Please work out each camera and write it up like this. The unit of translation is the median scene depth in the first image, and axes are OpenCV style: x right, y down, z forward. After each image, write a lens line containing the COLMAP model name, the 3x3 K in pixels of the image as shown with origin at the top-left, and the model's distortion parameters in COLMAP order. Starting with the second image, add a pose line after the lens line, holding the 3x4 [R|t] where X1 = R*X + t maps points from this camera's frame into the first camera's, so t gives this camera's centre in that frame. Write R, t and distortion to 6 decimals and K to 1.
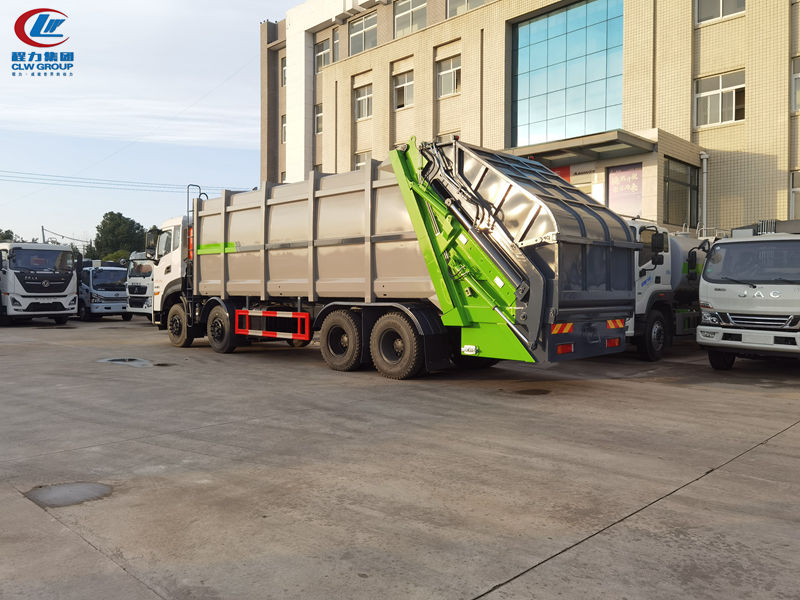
lens RADIAL K [[635.1, 0, 398.0], [0, 635.1, 298.6], [0, 0, 1]] dist [0.009491, 0.008528]
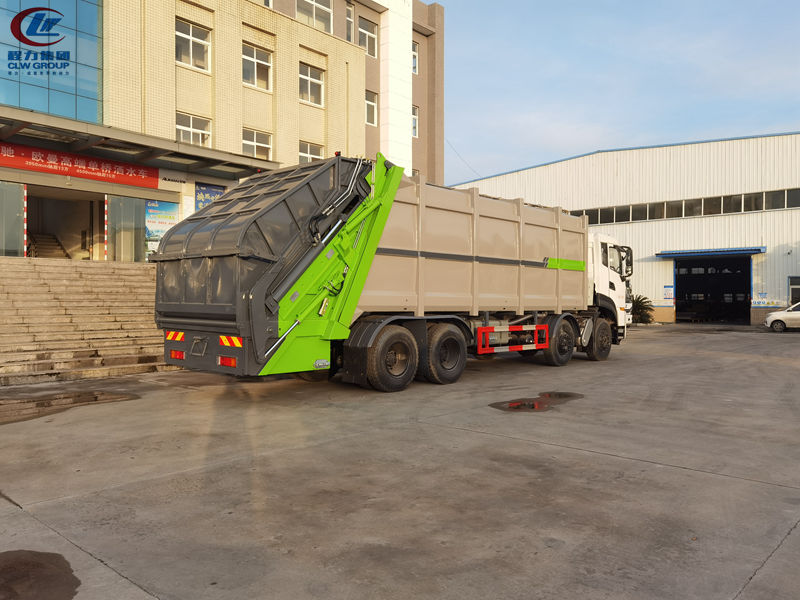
lens RADIAL K [[635.1, 0, 398.5], [0, 635.1, 303.5], [0, 0, 1]] dist [0.009491, 0.008528]
pose [[-0.052155, -0.003501, 0.998633, -1.211019], [0.016756, 0.999850, 0.004381, -0.021875], [-0.998498, 0.016961, -0.052089, 1.277381]]
